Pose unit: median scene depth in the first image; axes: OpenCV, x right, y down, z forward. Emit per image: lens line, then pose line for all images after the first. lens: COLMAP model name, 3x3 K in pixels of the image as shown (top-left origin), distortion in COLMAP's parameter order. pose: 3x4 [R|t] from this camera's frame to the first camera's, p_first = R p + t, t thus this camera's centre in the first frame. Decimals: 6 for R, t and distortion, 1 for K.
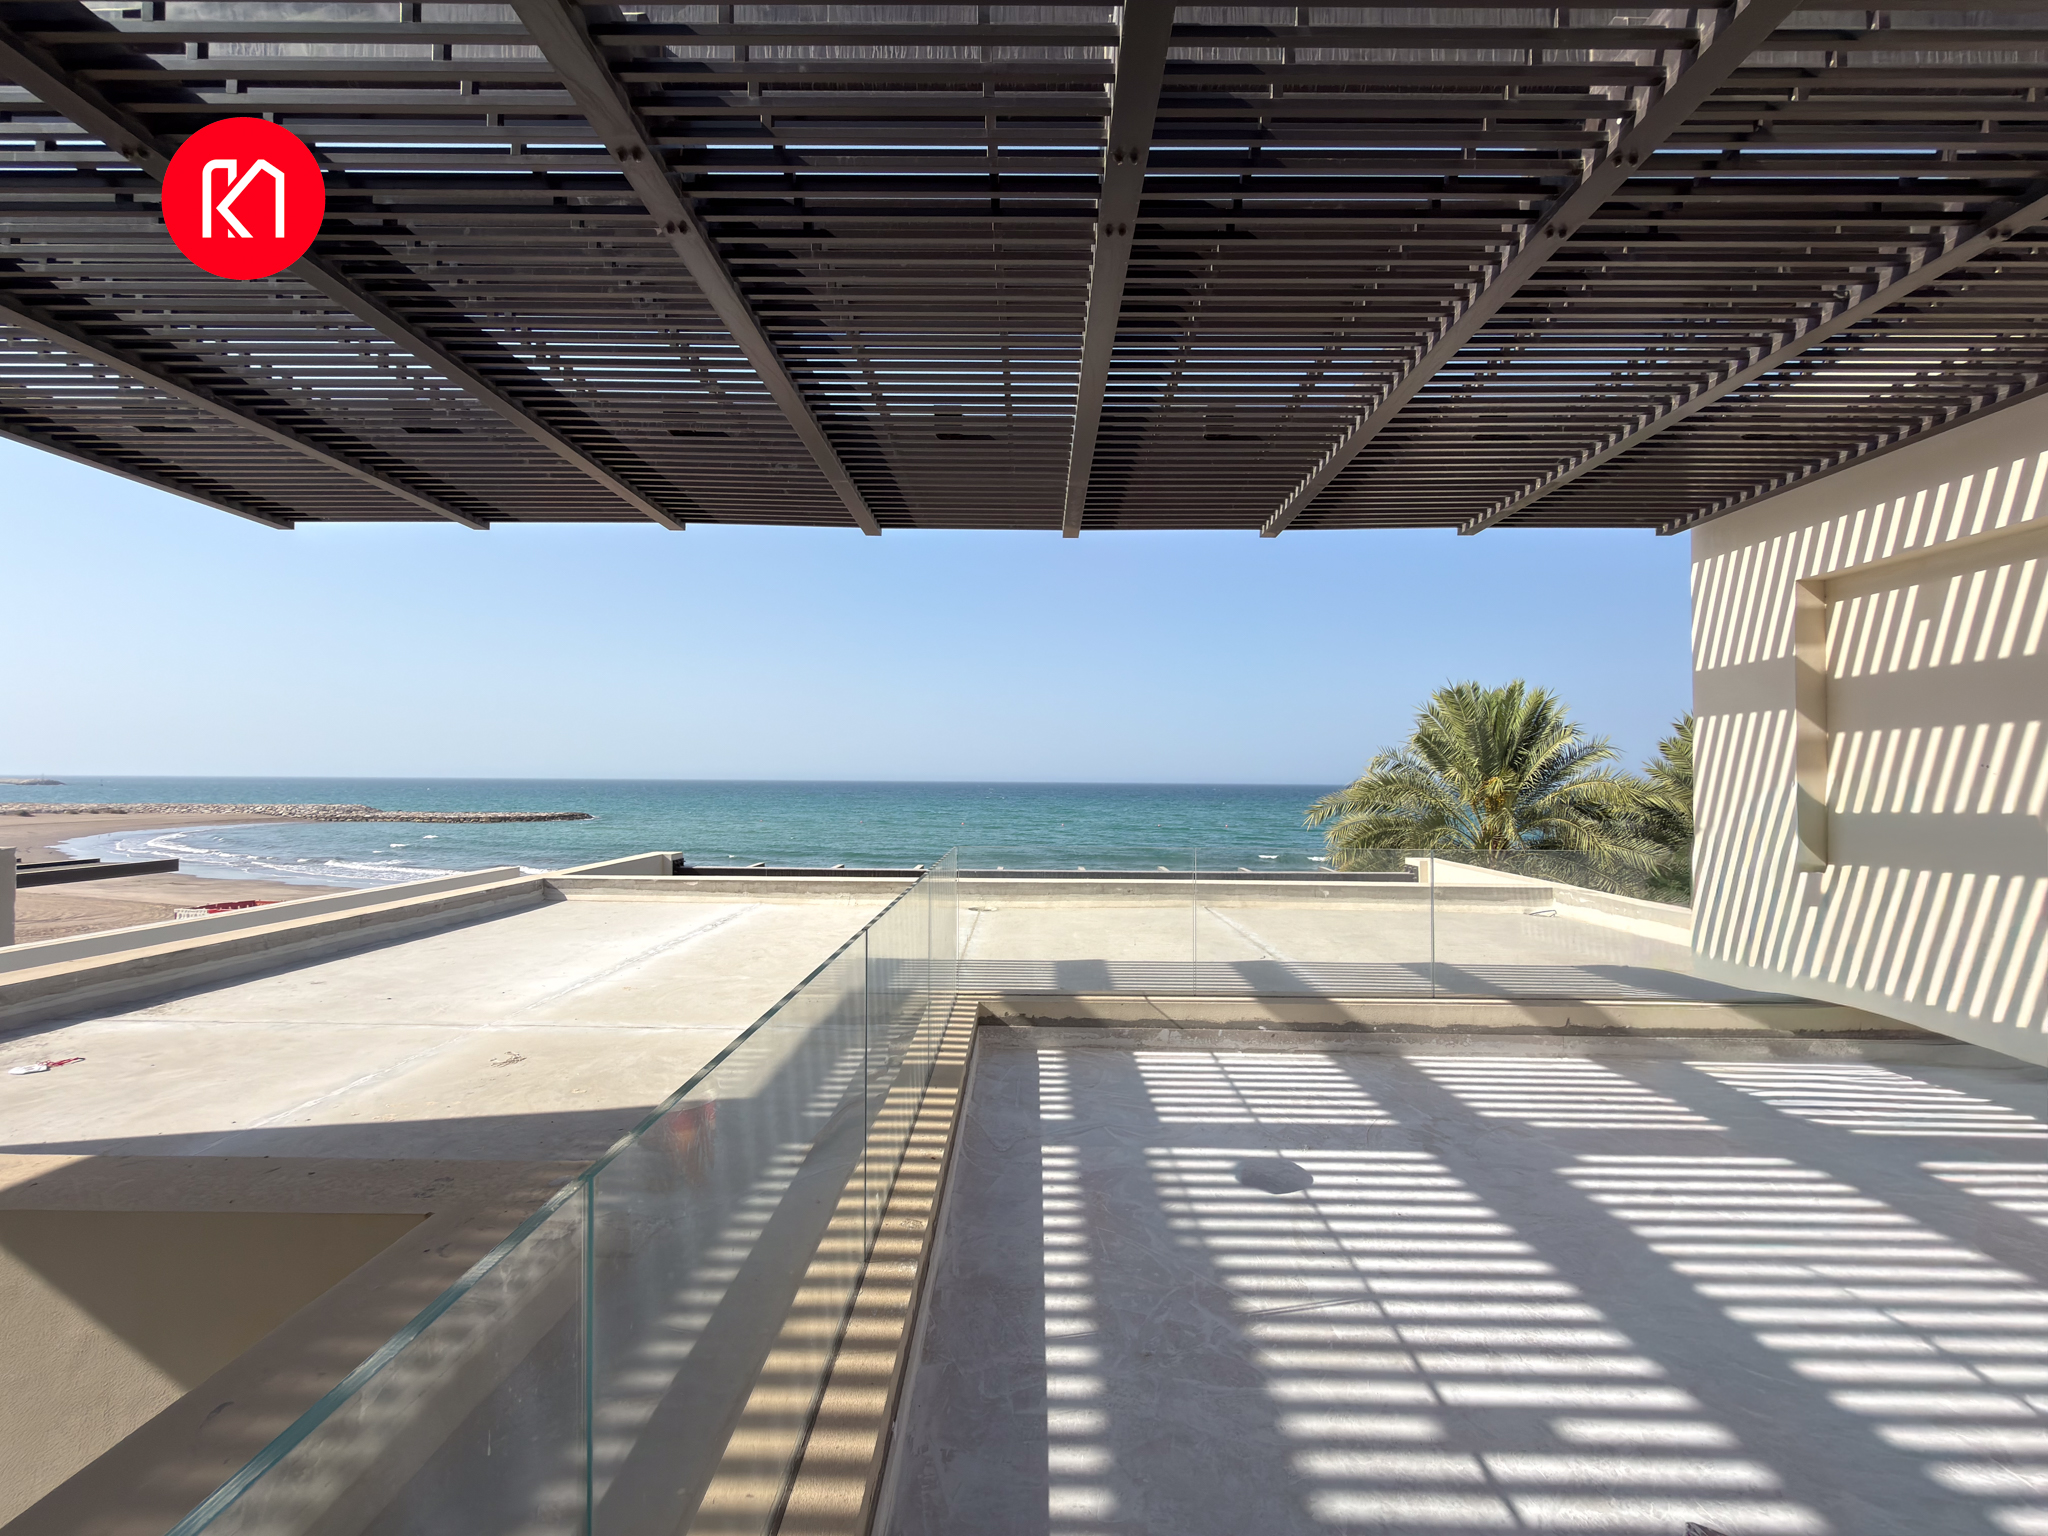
lens RADIAL K [[815.1, 0, 1024.0], [0, 815.1, 768.0], [0, 0, 1]] dist [0.000528, -0.000160]
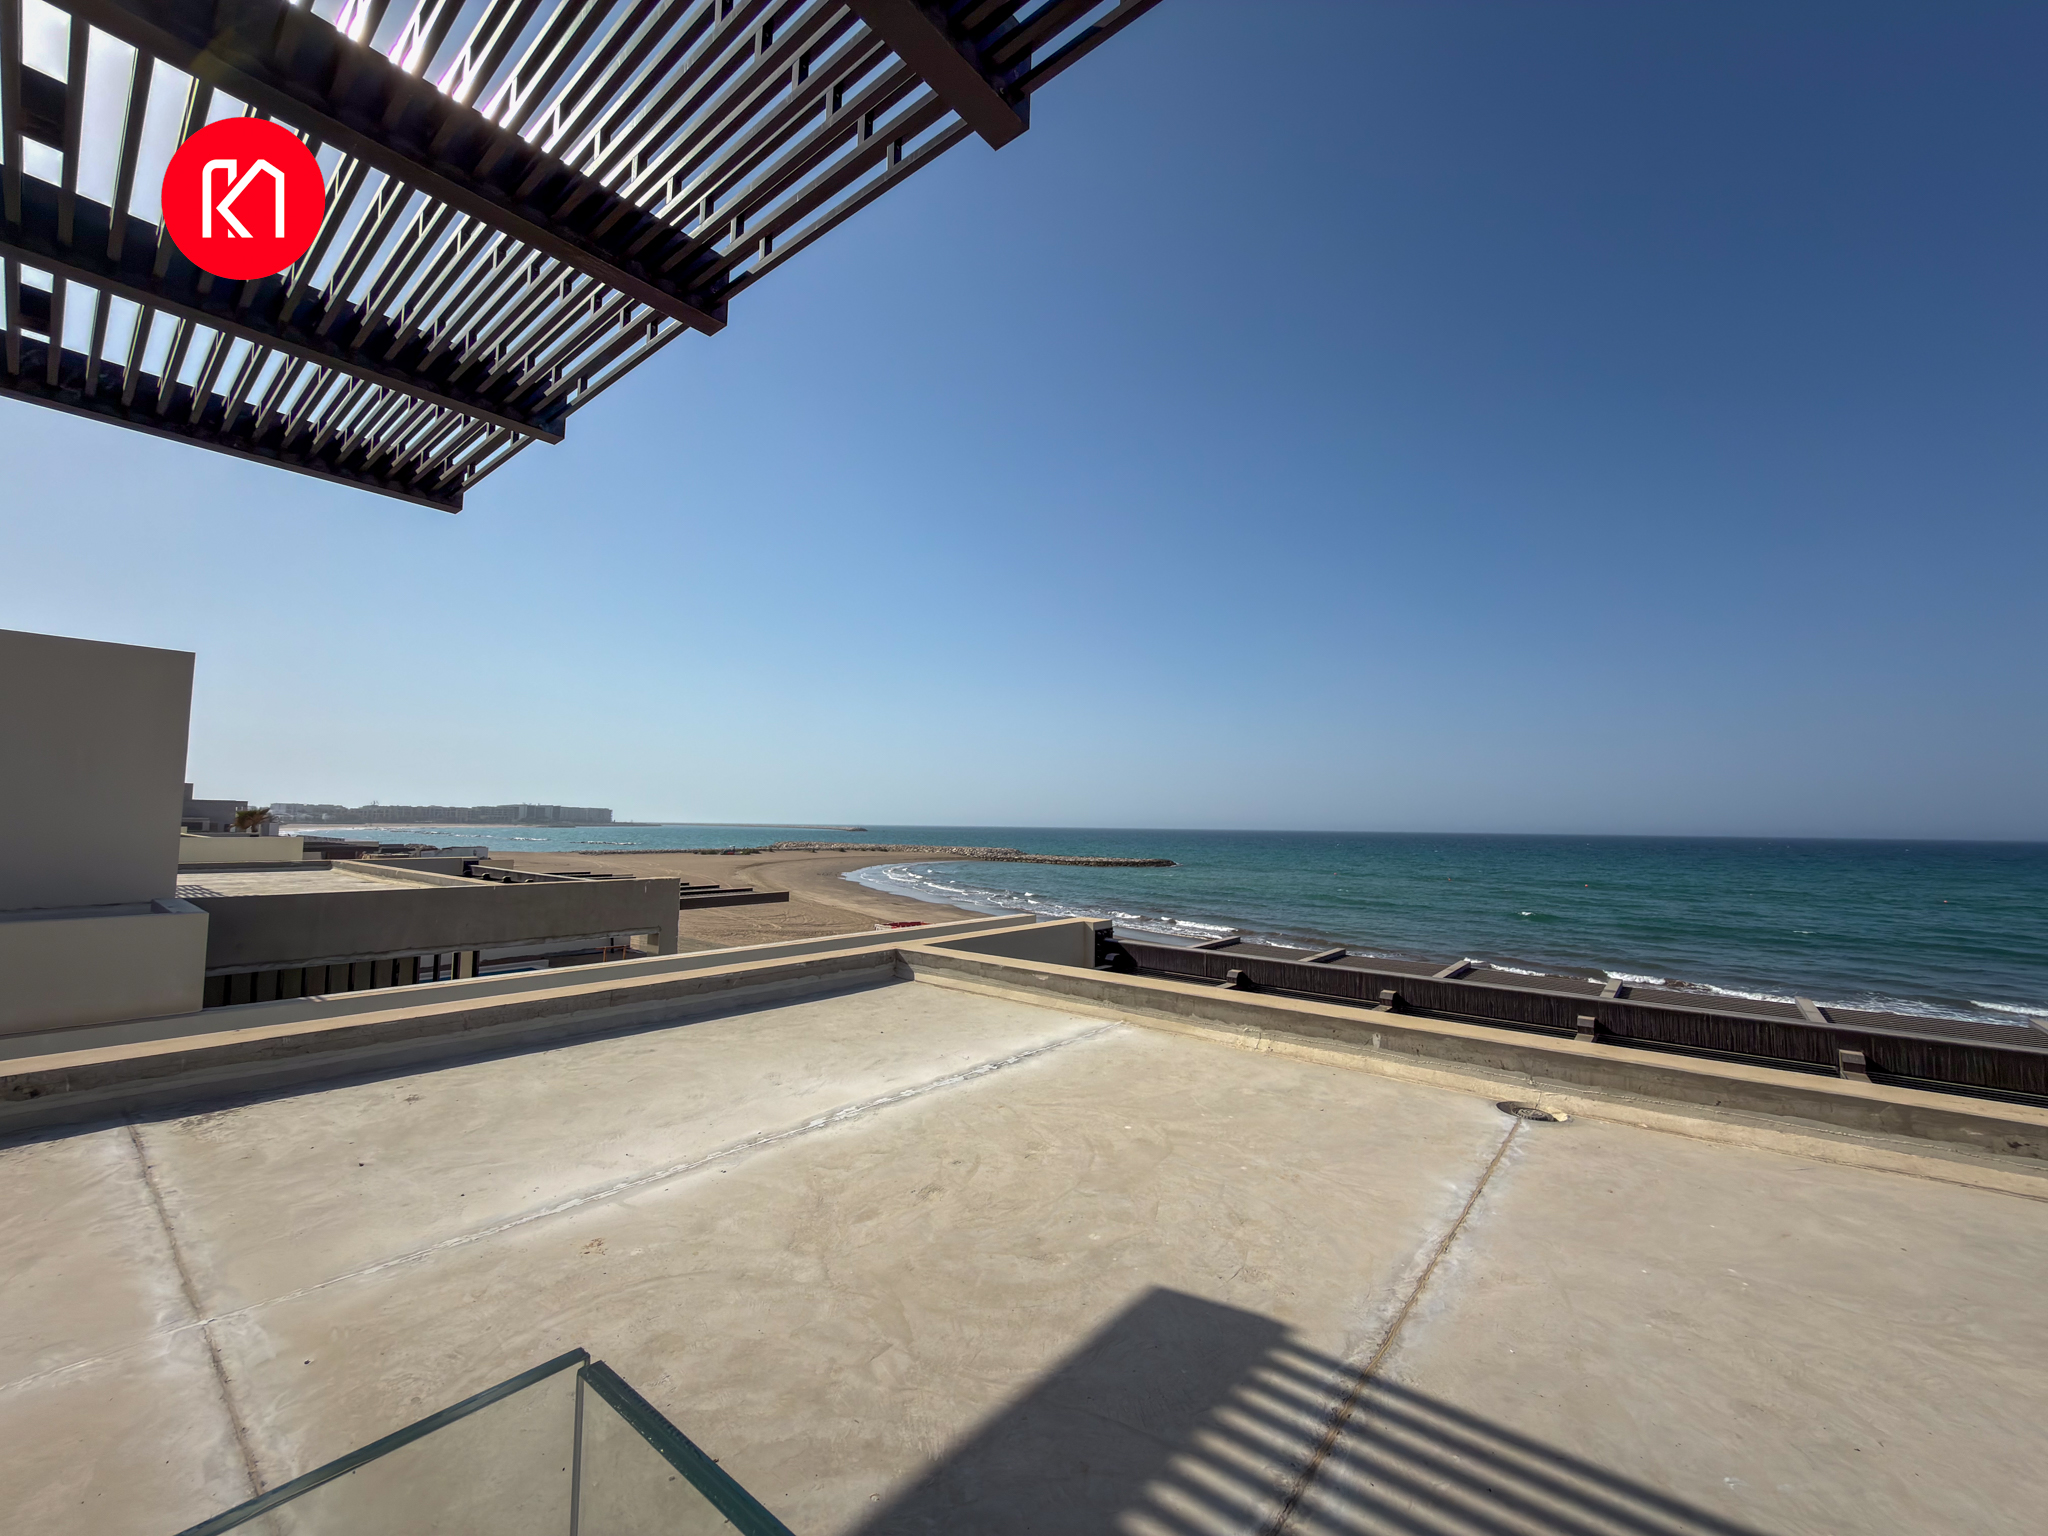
lens RADIAL K [[815.1, 0, 1024.0], [0, 815.1, 768.0], [0, 0, 1]] dist [0.000528, -0.000160]
pose [[0.780607, -0.042195, -0.623597, 0.017546], [0.003250, 0.997979, -0.063459, 0.006620], [0.625014, 0.047510, 0.779166, 0.367808]]
